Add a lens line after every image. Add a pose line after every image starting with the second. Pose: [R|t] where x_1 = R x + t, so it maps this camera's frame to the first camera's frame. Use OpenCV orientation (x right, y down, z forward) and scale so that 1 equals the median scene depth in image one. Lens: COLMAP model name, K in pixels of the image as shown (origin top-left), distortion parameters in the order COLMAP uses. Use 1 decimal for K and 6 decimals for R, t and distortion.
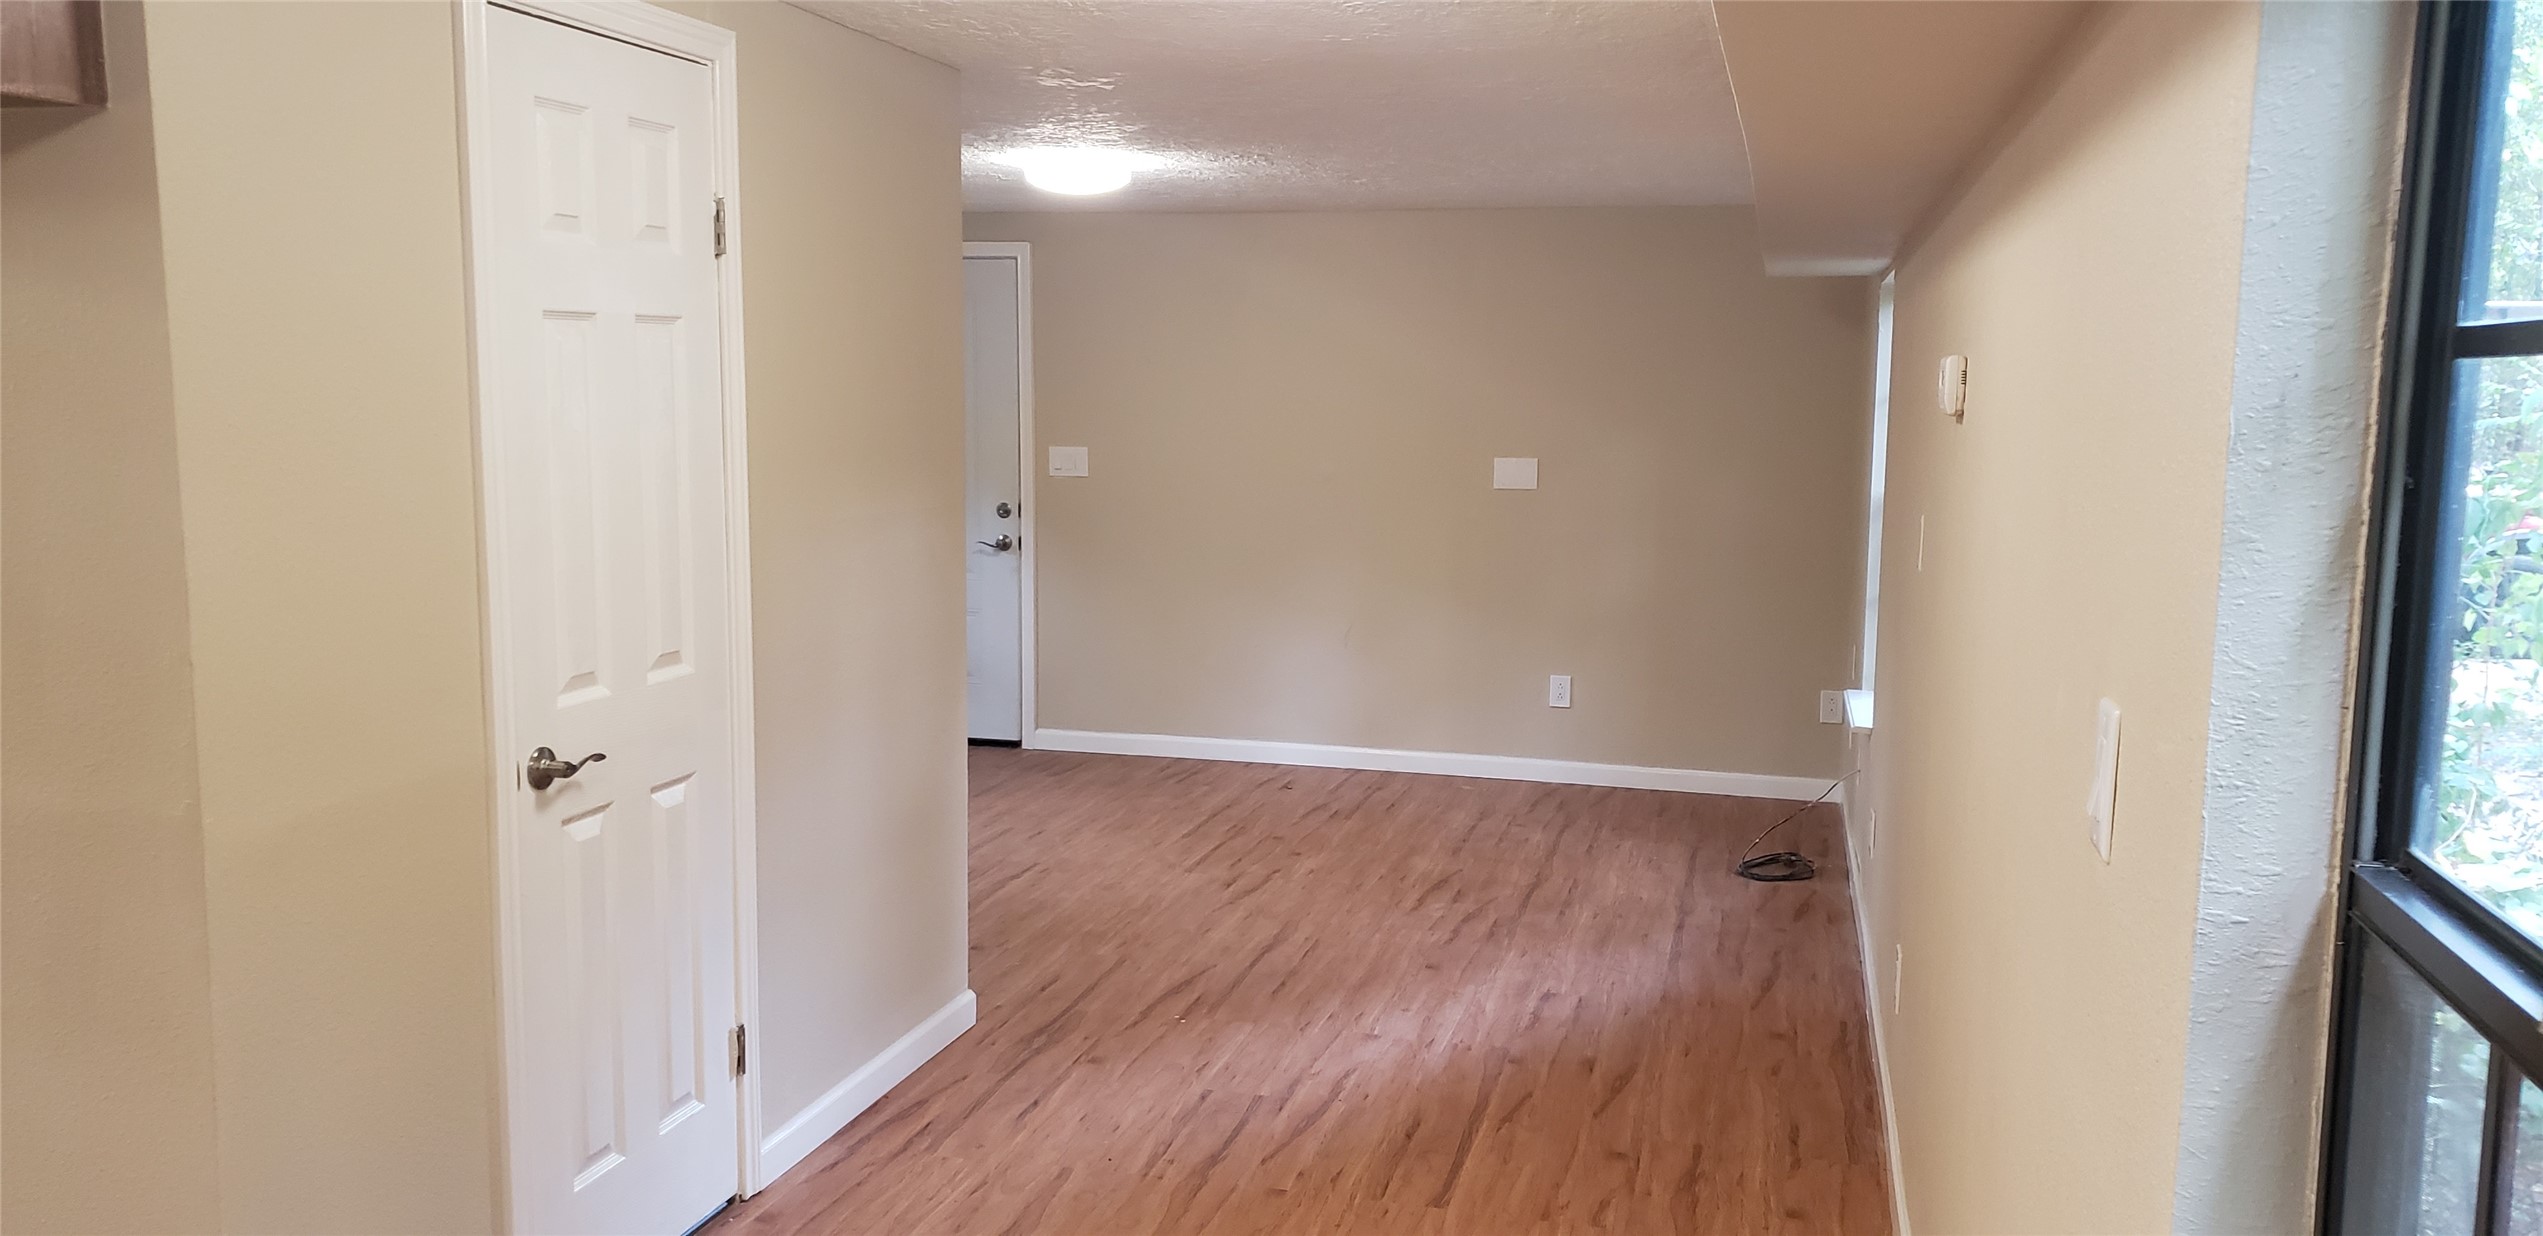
lens RADIAL K [[1954.2, 0, 1271.4], [0, 1954.2, 660.4], [0, 0, 1]] dist [-0.004902, -0.008081]
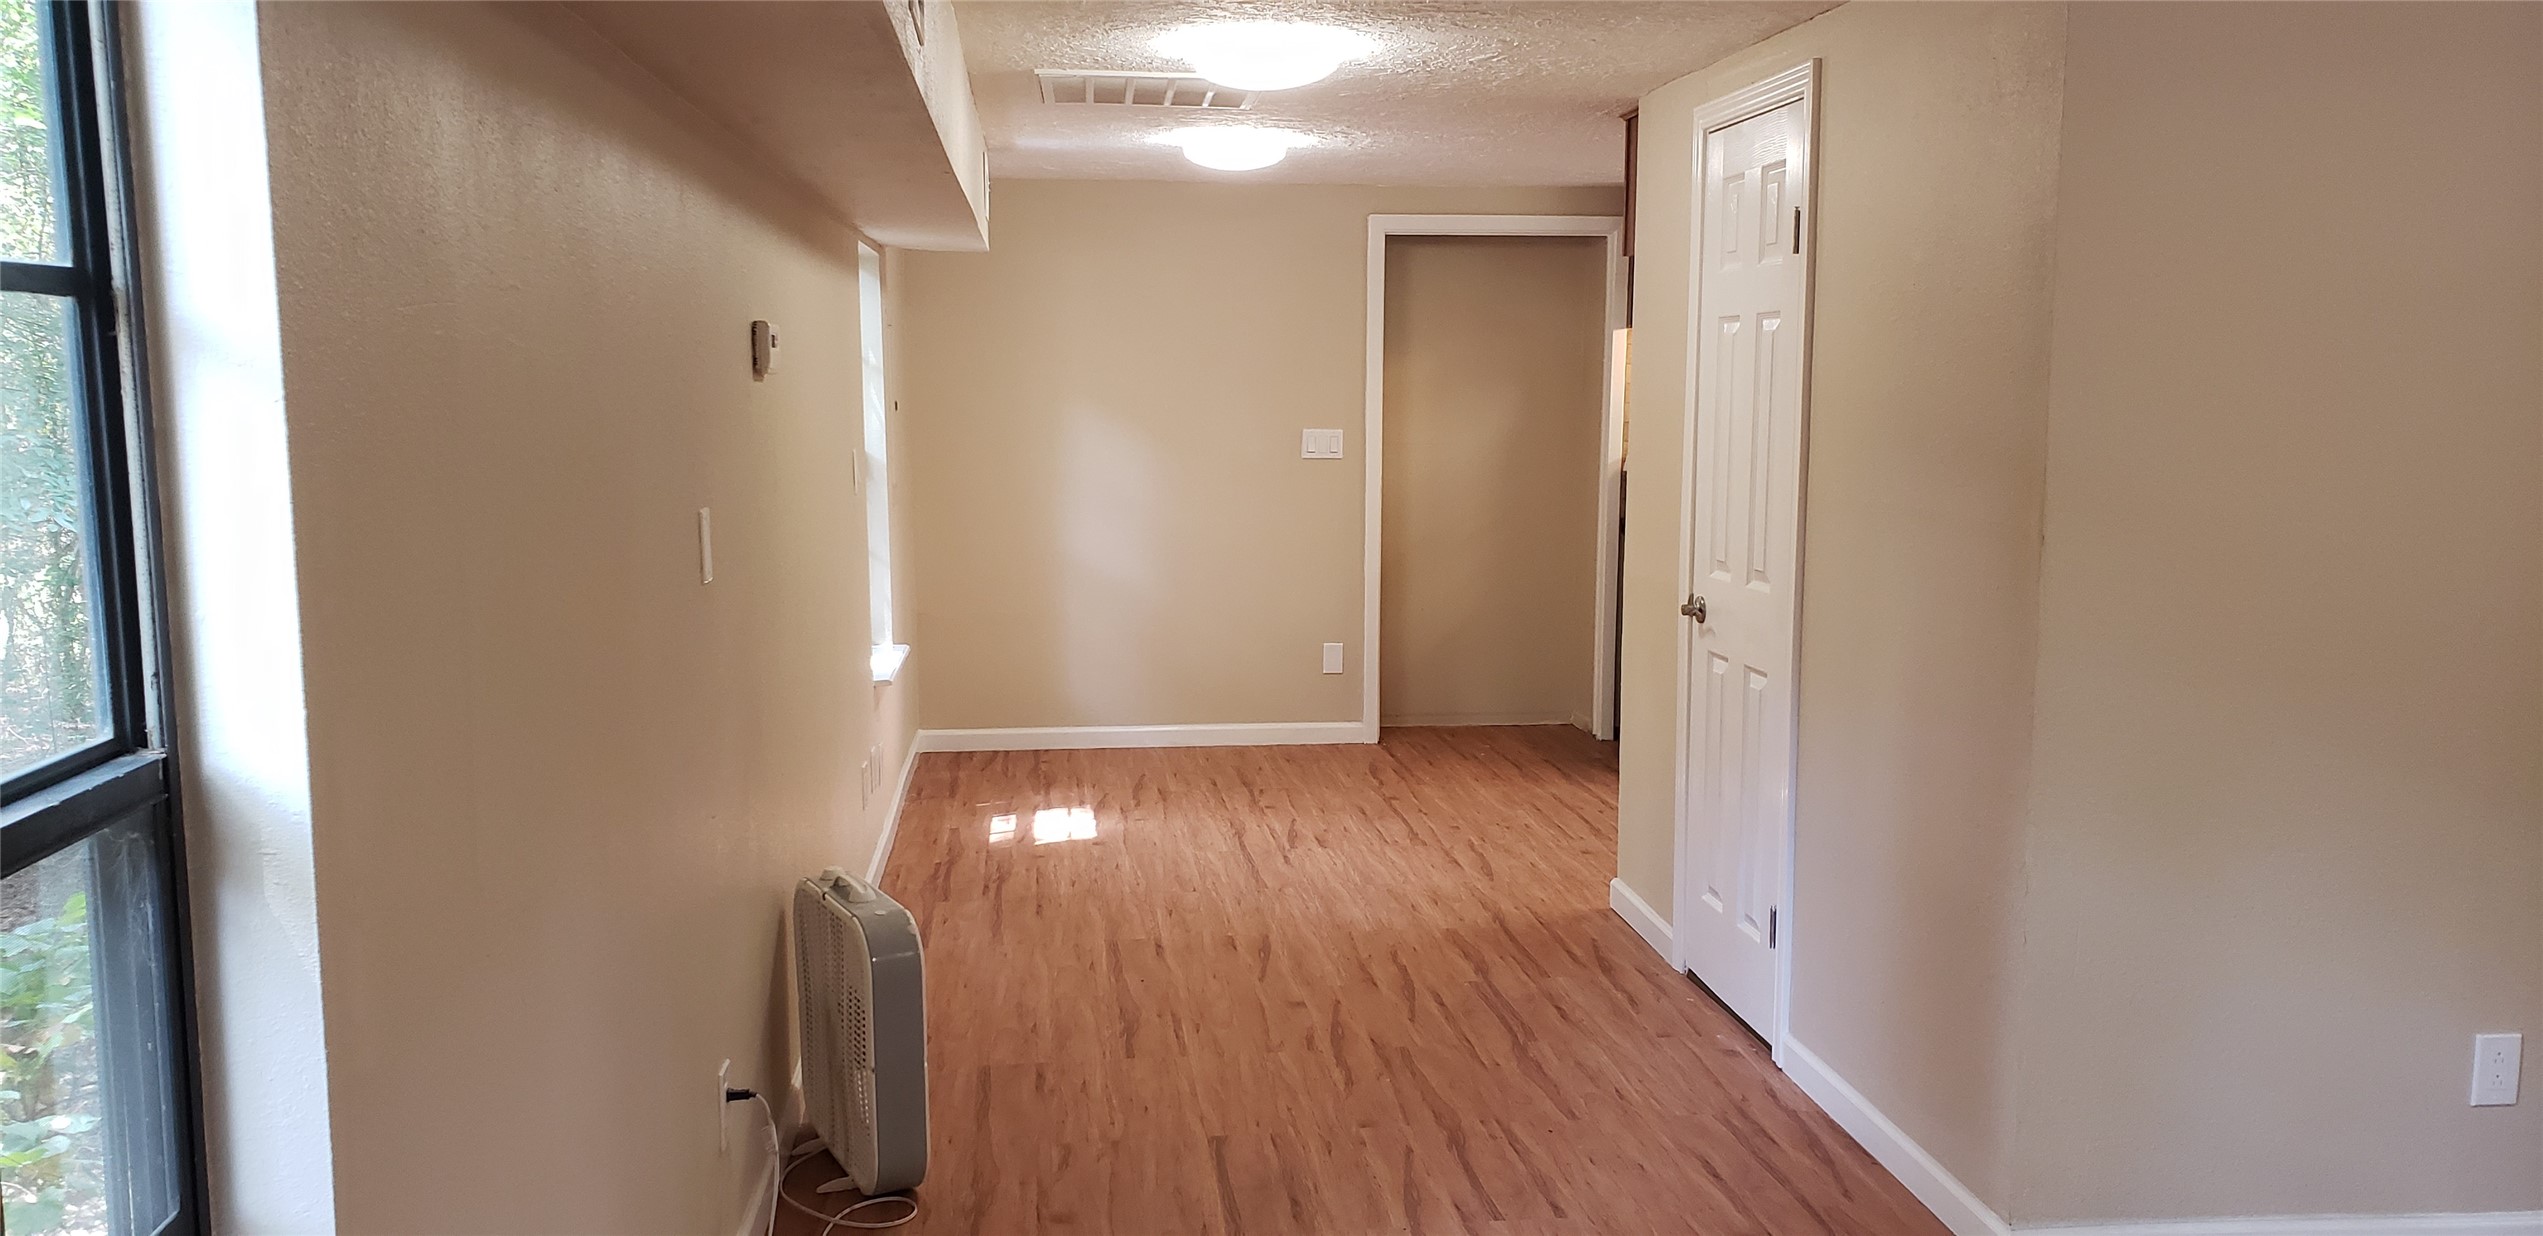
lens RADIAL K [[1970.3, 0, 1242.0], [0, 1970.3, 634.1], [0, 0, 1]] dist [0.252707, -0.842420]
pose [[-0.938376, 0.036629, -0.343670, 0.407388], [-0.055339, 0.965615, 0.254018, -0.241885], [0.341158, 0.257382, -0.904083, 1.799934]]
